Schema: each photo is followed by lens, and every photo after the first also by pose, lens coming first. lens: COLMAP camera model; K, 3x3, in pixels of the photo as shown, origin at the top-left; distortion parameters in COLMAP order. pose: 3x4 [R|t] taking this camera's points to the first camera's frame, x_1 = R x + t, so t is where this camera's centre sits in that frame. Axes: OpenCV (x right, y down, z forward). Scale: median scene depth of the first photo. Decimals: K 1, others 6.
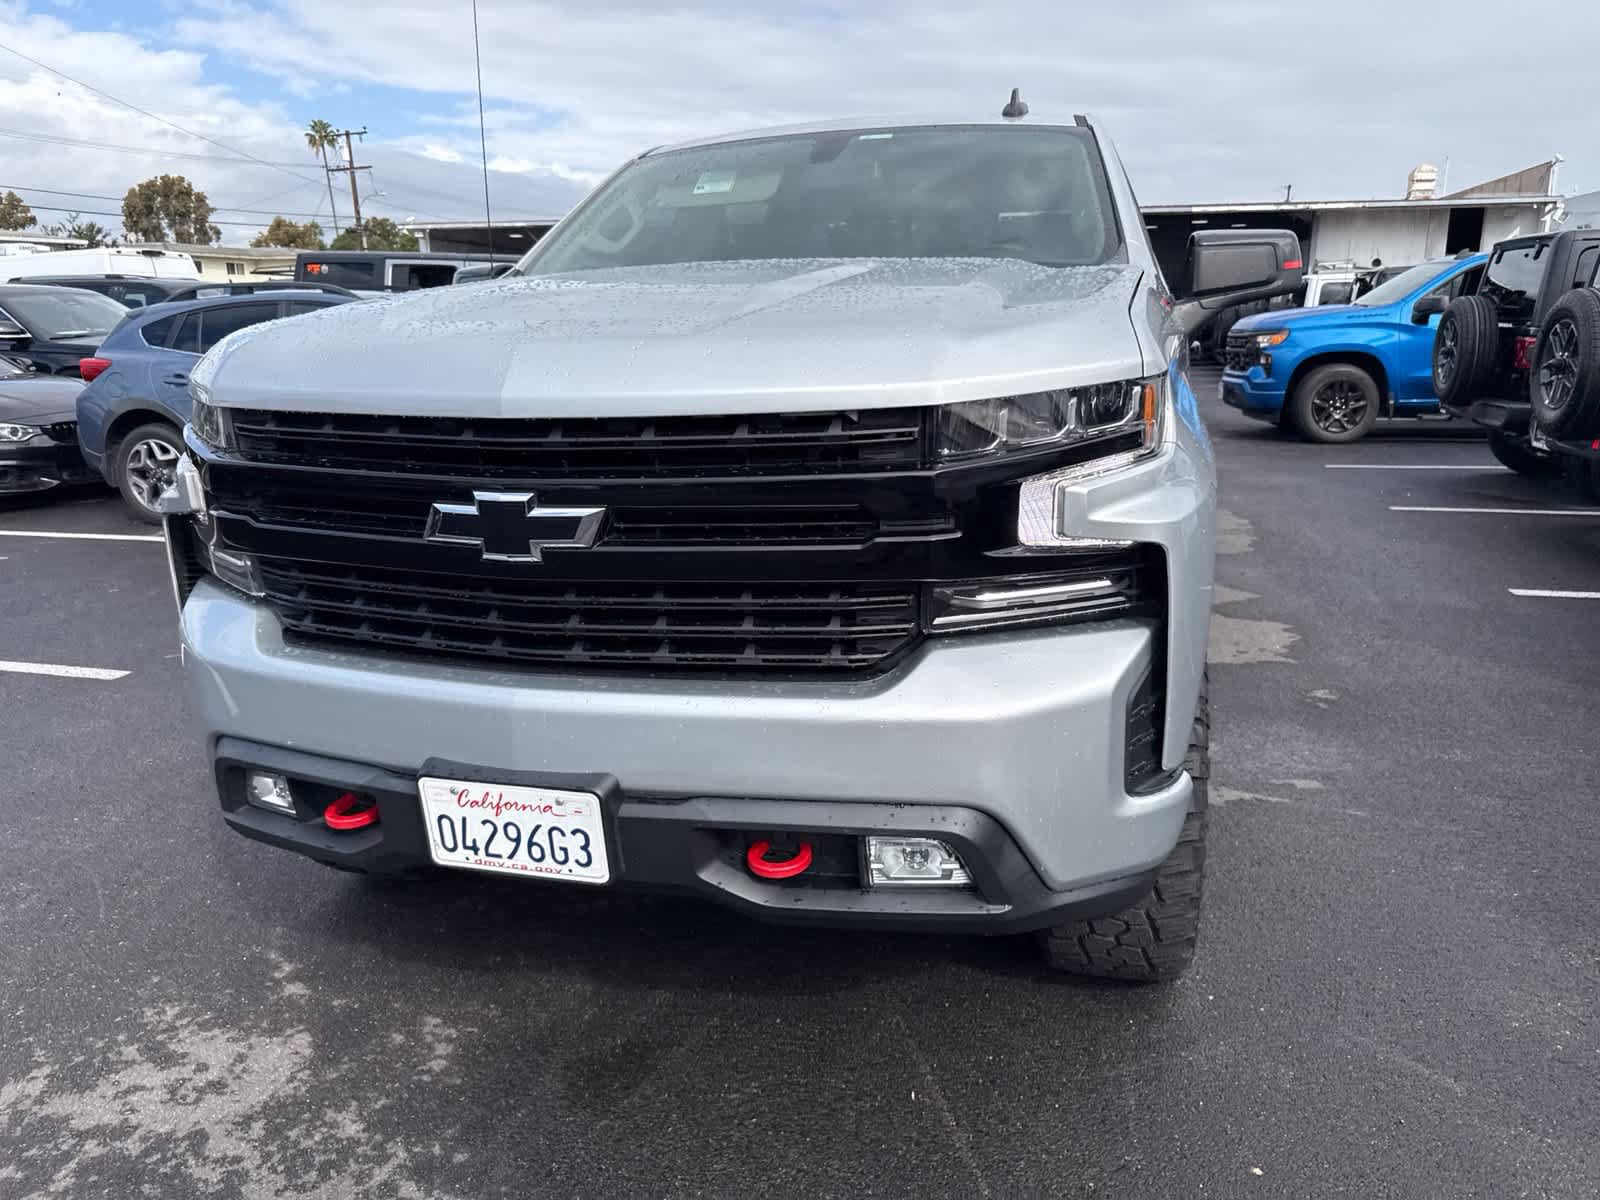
lens RADIAL K [[1134.1, 0, 815.6], [0, 1134.1, 583.9], [0, 0, 1]] dist [0.034456, -0.036908]
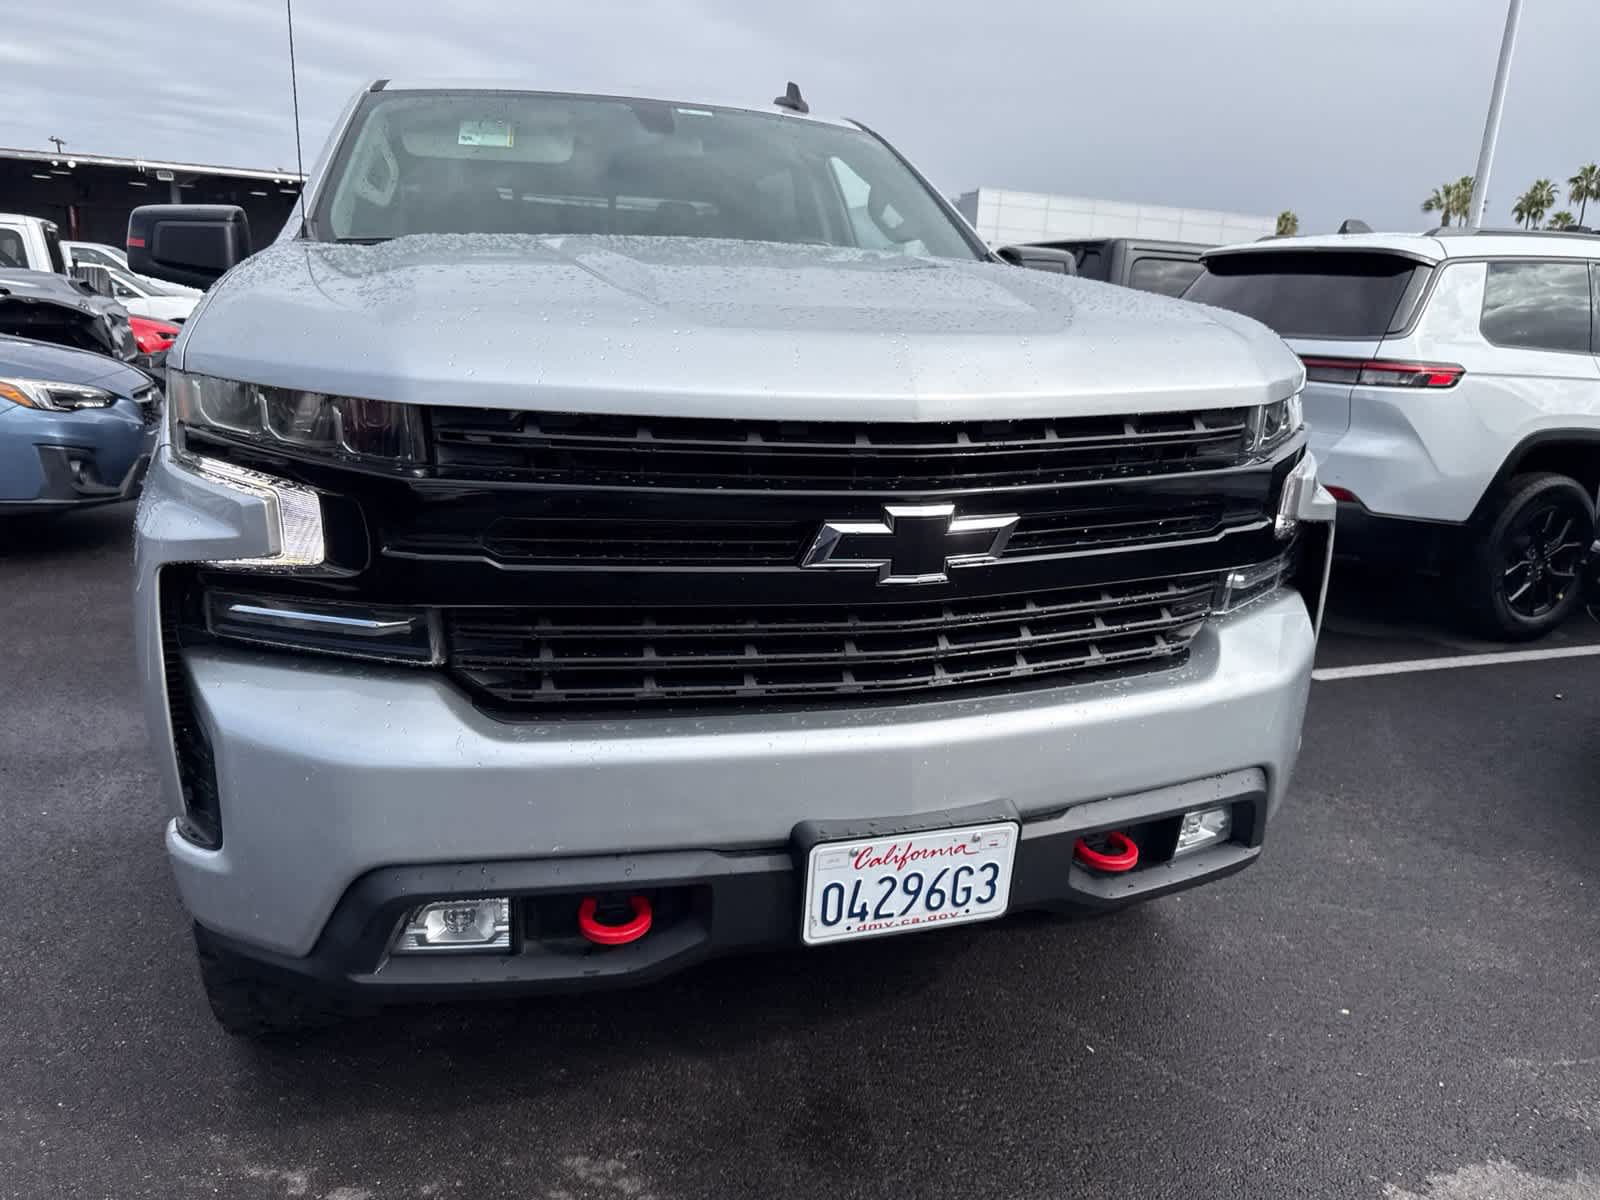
lens RADIAL K [[1134.1, 0, 805.6], [0, 1134.1, 597.2], [0, 0, 1]] dist [0.034456, -0.036908]
pose [[0.819480, -0.095422, 0.565108, -0.700535], [0.081367, 0.995425, 0.050090, -0.050032], [-0.567302, 0.004933, 0.823495, 0.265674]]
